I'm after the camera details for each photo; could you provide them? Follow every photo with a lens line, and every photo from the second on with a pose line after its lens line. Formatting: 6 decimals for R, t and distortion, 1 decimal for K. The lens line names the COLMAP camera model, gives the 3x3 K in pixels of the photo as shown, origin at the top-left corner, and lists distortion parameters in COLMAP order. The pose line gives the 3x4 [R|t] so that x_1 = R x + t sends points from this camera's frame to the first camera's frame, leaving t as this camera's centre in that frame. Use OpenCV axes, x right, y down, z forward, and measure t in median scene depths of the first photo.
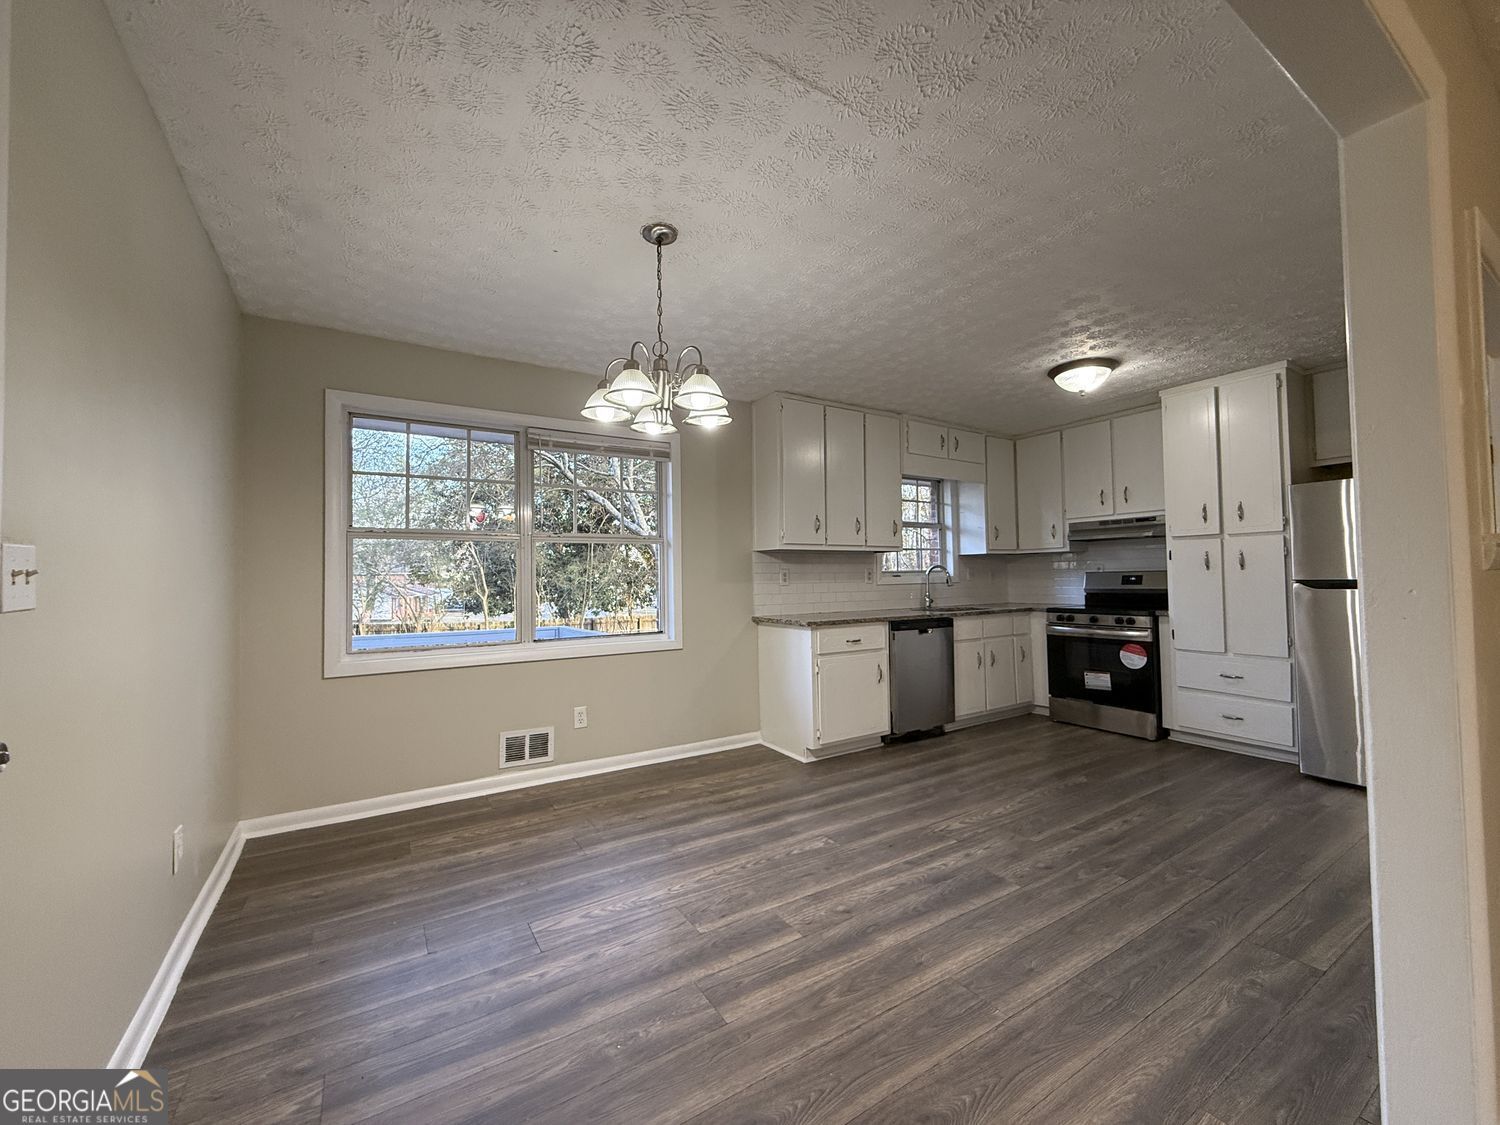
lens RADIAL K [[599.9, 0, 743.7], [0, 599.9, 563.9], [0, 0, 1]] dist [0.002934, -0.000646]
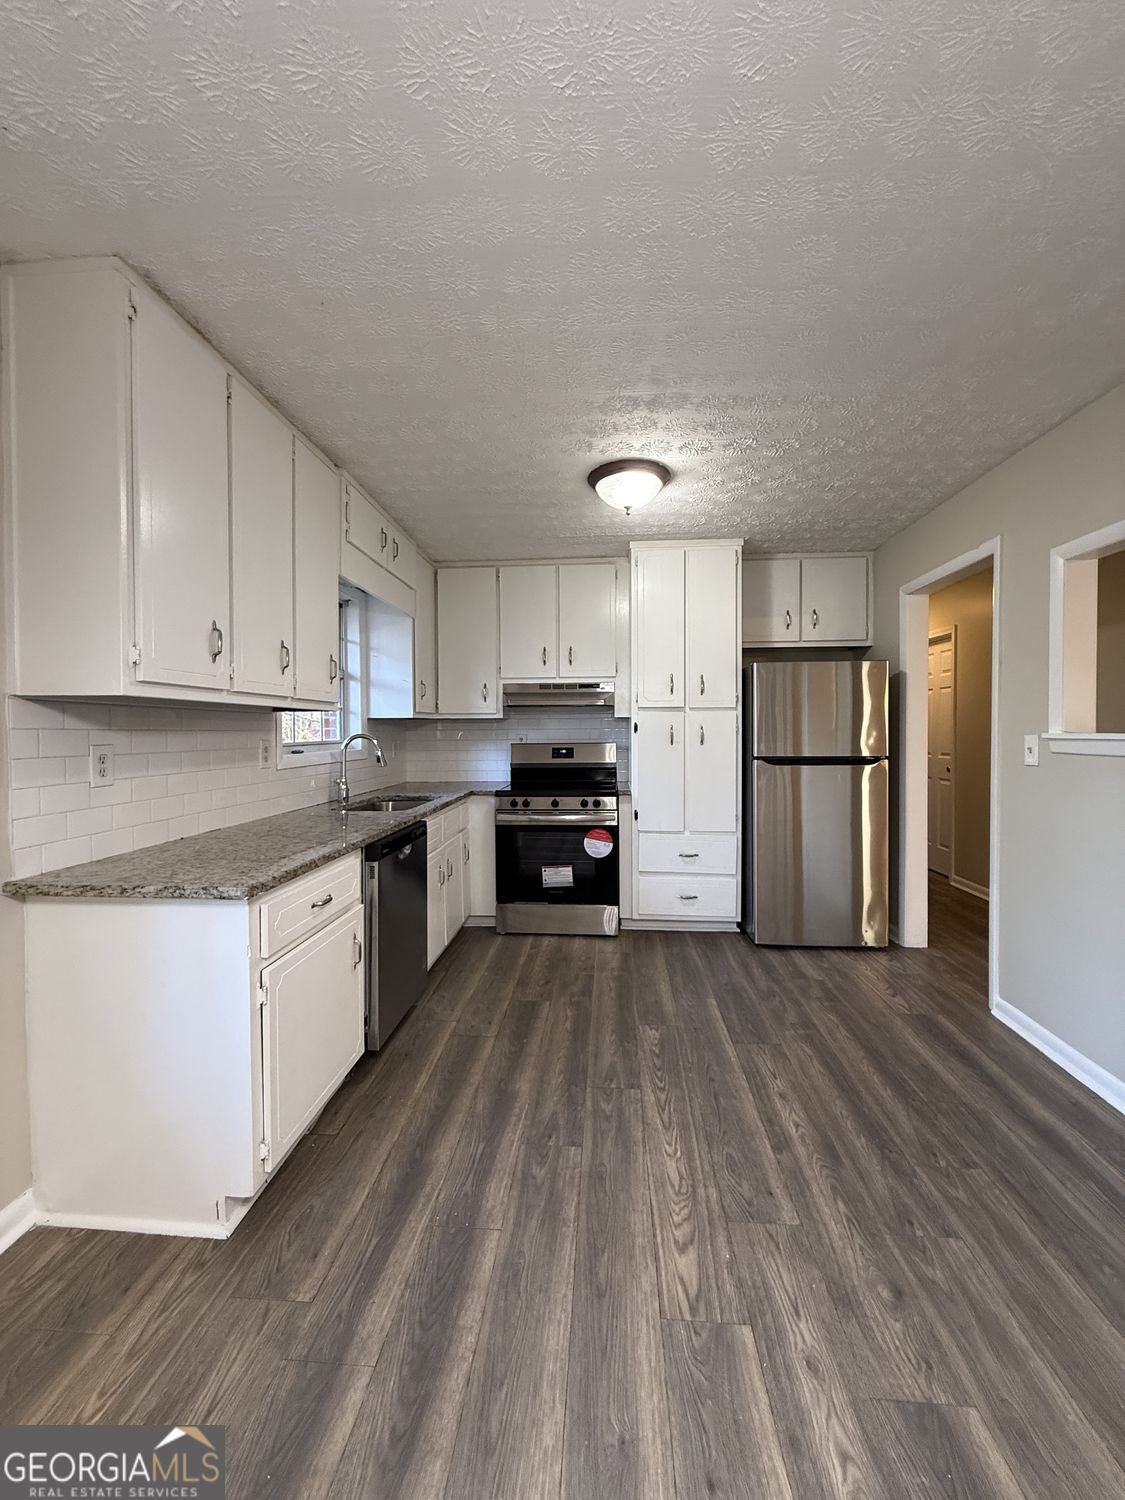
lens RADIAL K [[599.9, 0, 564.7], [0, 599.9, 742.3], [0, 0, 1]] dist [0.002934, -0.000646]
pose [[0.593555, -0.003440, 0.804786, -0.075660], [-0.023451, 0.999492, 0.021569, -0.009405], [-0.804452, -0.031675, 0.593173, 0.538660]]
